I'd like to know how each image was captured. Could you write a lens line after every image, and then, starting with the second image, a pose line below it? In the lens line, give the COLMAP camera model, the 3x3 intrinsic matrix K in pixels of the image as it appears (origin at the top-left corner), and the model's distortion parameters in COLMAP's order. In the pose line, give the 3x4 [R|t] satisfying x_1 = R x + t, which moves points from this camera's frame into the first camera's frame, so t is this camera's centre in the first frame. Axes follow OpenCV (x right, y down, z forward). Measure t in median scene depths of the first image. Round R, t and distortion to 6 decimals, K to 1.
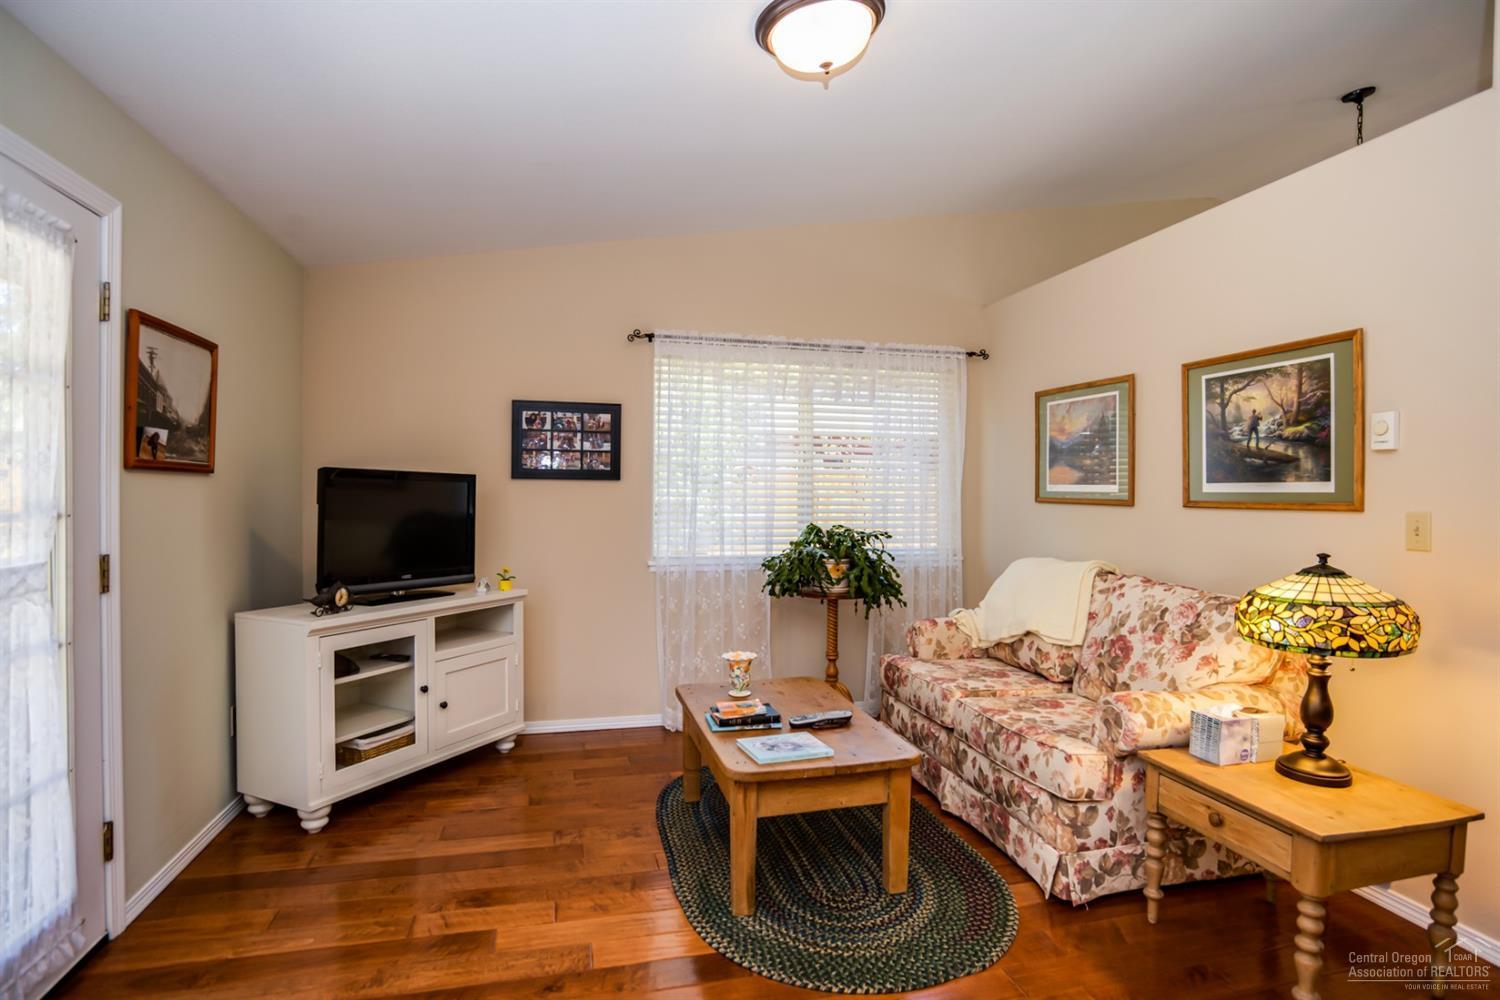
lens RADIAL K [[771.1, 0, 750.0], [0, 771.1, 500.0], [0, 0, 1]] dist [-0.069724, 0.037975]
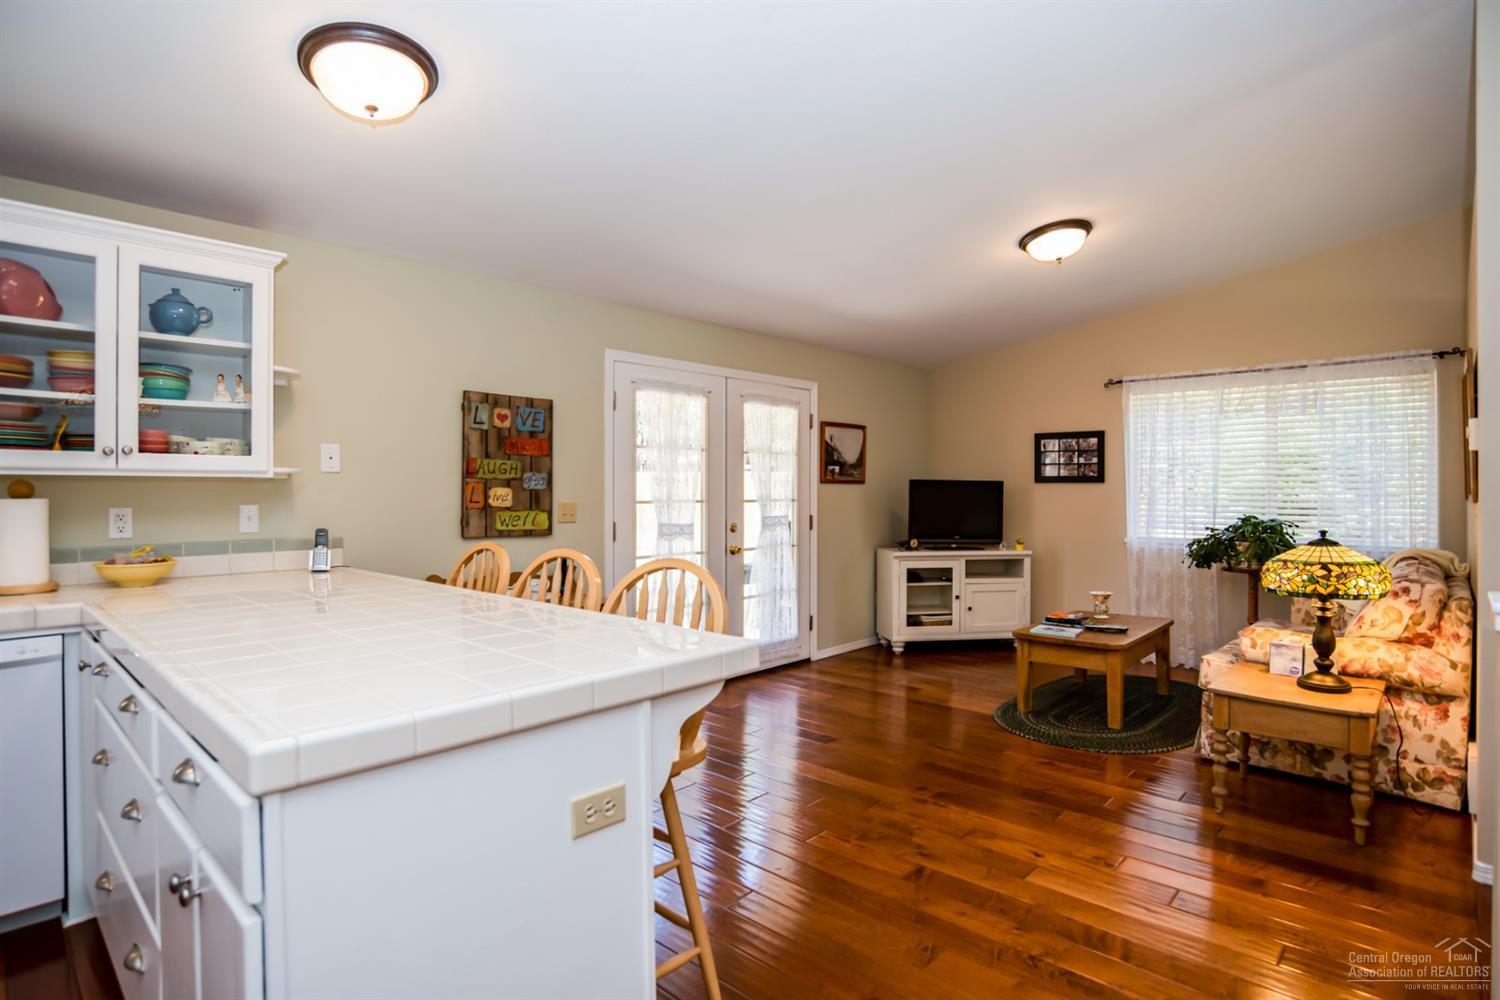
lens RADIAL K [[771.1, 0, 750.0], [0, 771.1, 500.0], [0, 0, 1]] dist [-0.069724, 0.037975]
pose [[0.533617, 0.002333, -0.845723, 0.938321], [-0.003952, 0.999992, 0.000265, 0.012545], [0.845717, 0.003201, 0.533622, -0.458784]]
